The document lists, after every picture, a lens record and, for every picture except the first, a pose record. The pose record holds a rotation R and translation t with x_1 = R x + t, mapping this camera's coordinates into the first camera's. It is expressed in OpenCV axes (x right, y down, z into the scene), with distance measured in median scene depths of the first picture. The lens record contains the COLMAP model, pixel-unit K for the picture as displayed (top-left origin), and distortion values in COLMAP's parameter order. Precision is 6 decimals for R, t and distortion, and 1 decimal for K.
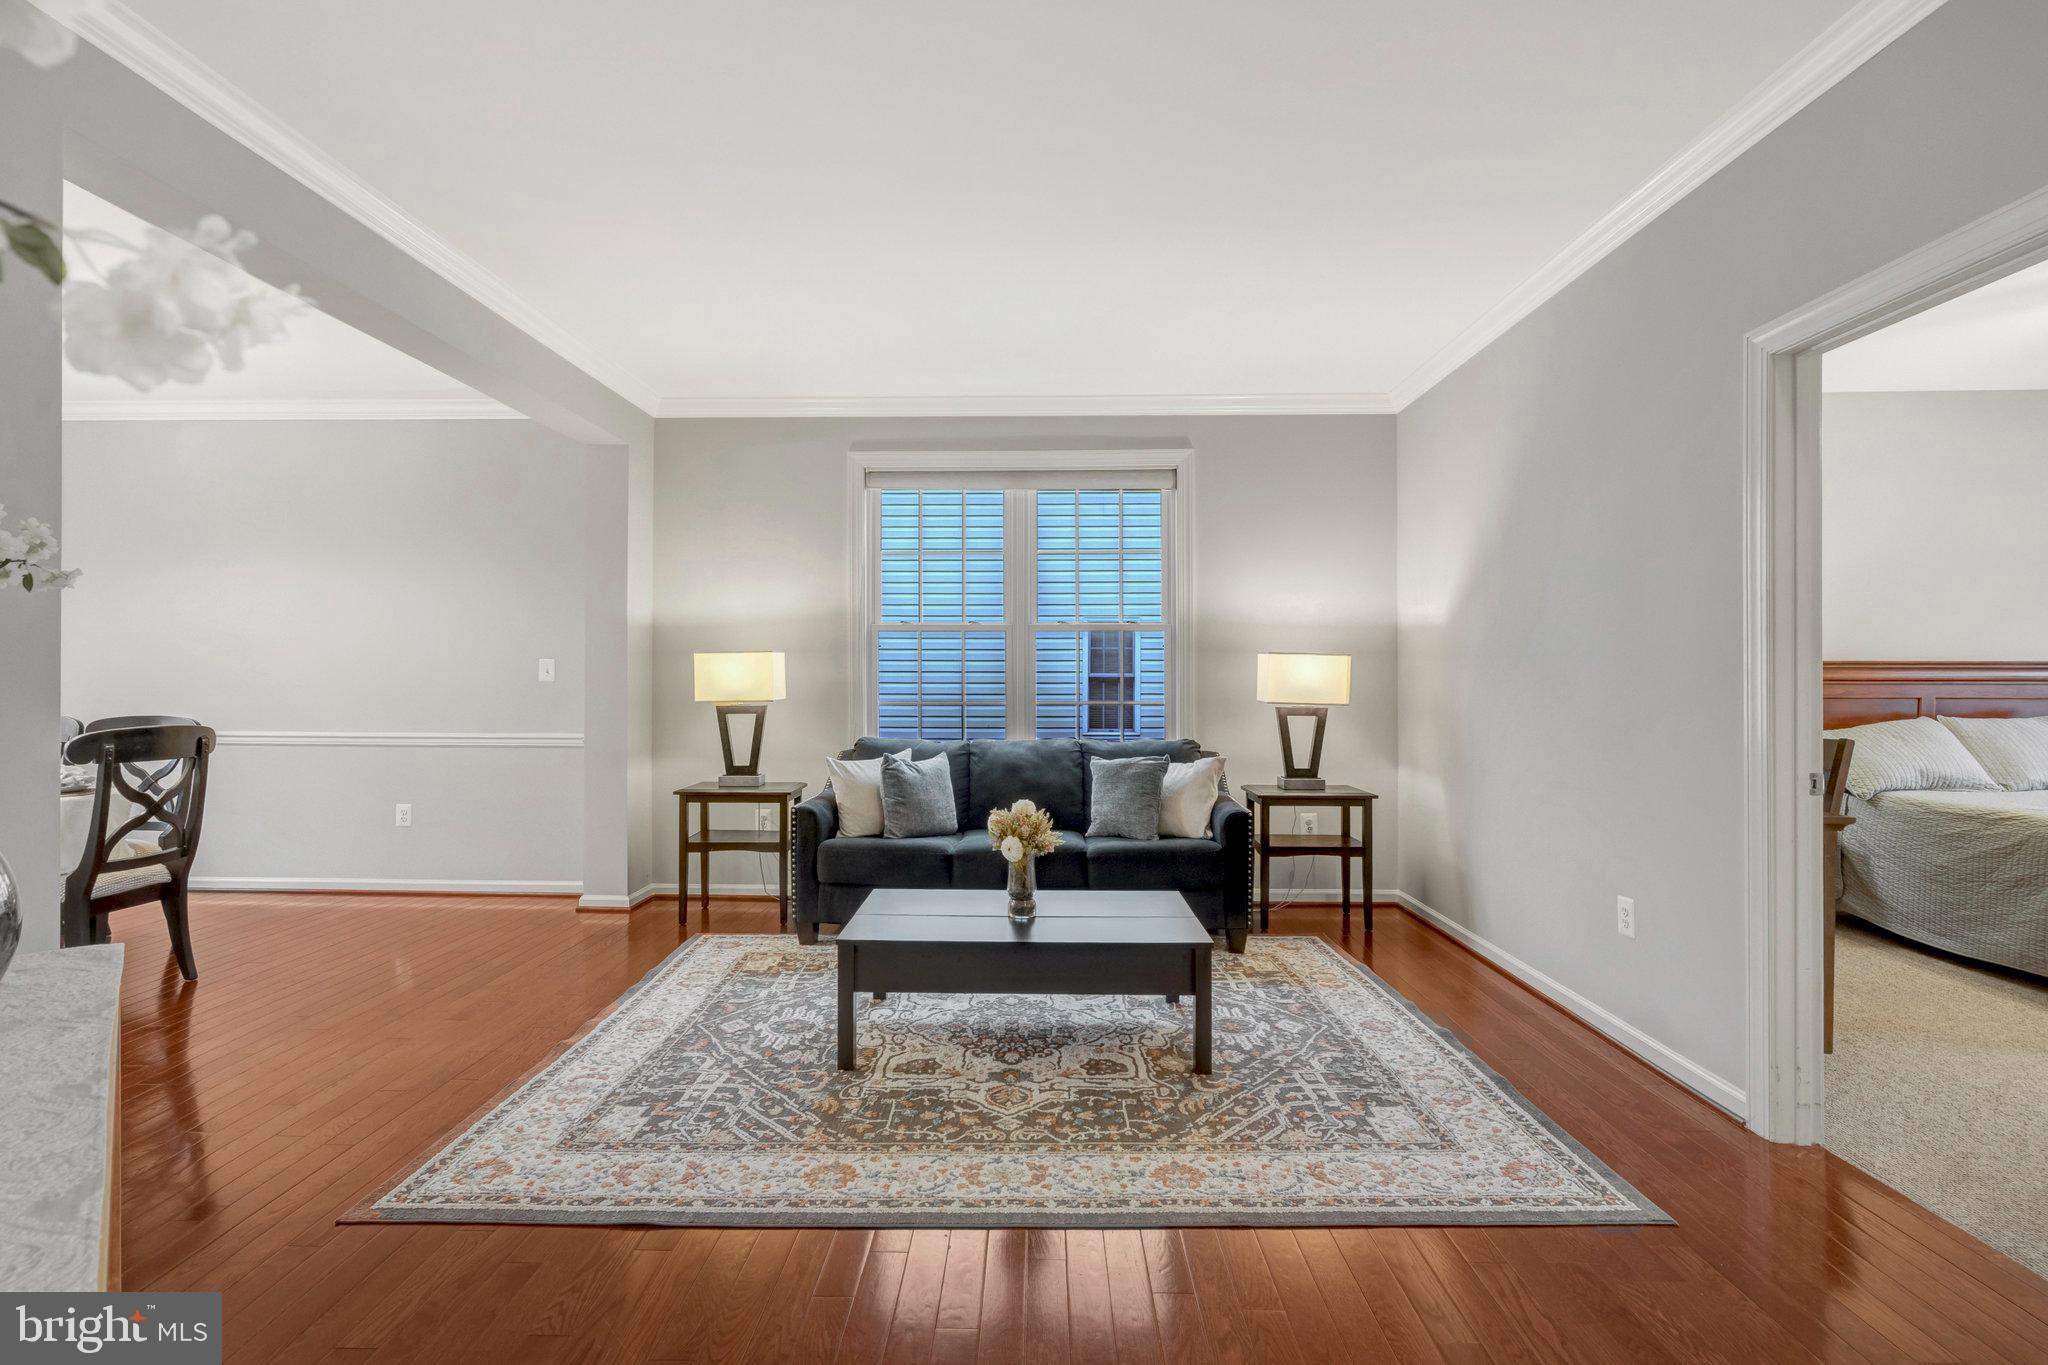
lens RADIAL K [[975.5, 0, 1024.0], [0, 975.5, 682.5], [0, 0, 1]] dist [0.000412, -0.000088]
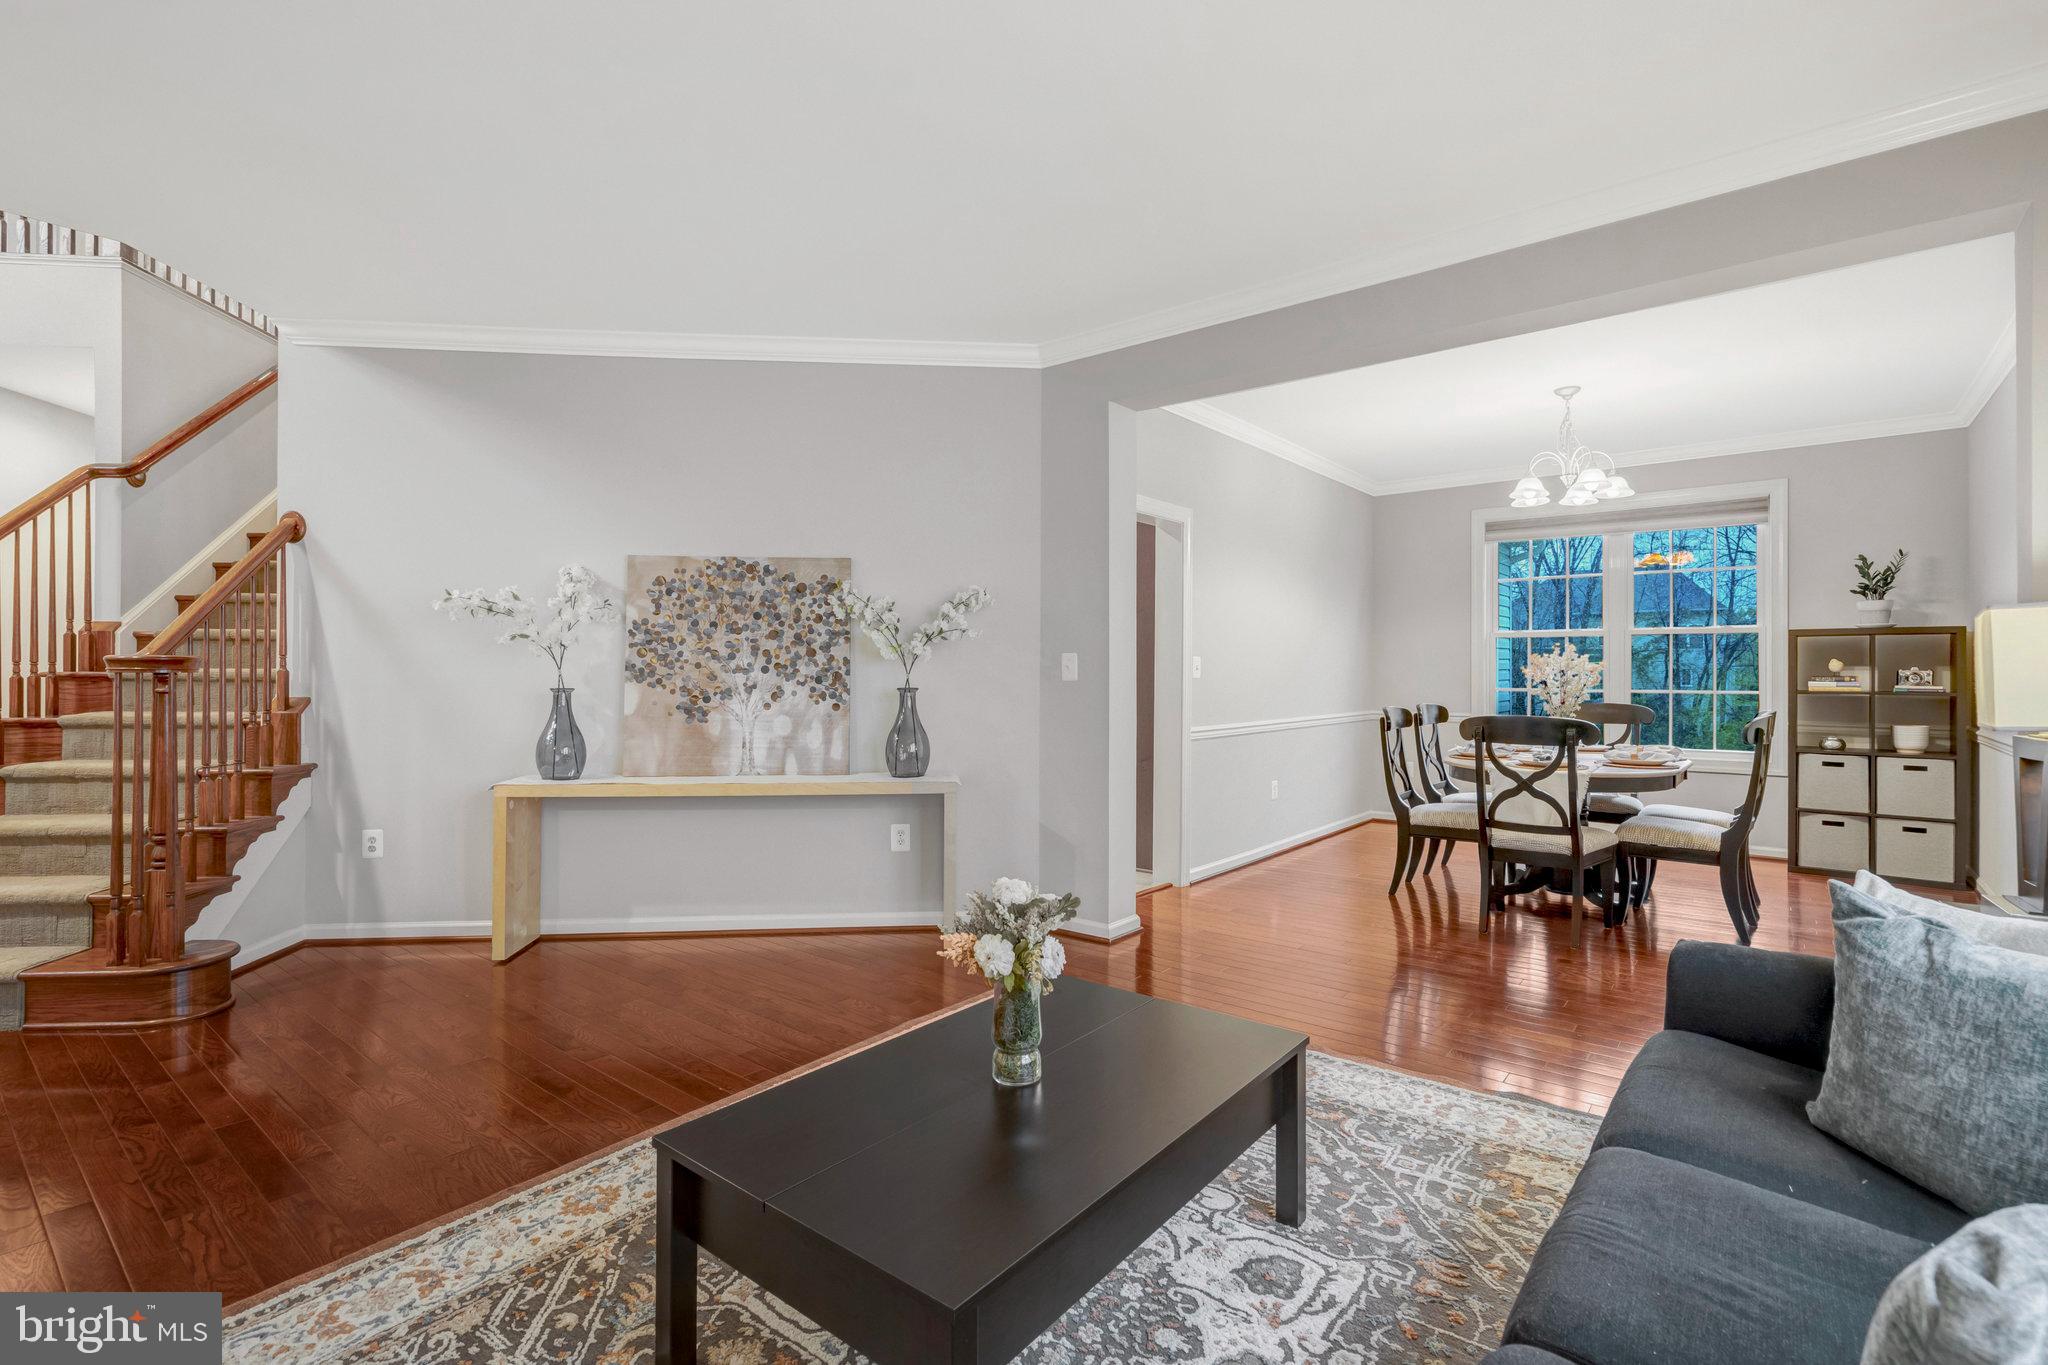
lens RADIAL K [[945.4, 0, 1018.7], [0, 945.4, 680.5], [0, 0, 1]] dist [0.002242, 0.000665]
pose [[-0.623599, 0.002253, -0.781741, 0.555289], [-0.002986, 0.999982, 0.005264, -0.003958], [0.781739, 0.005617, -0.623581, 1.705452]]
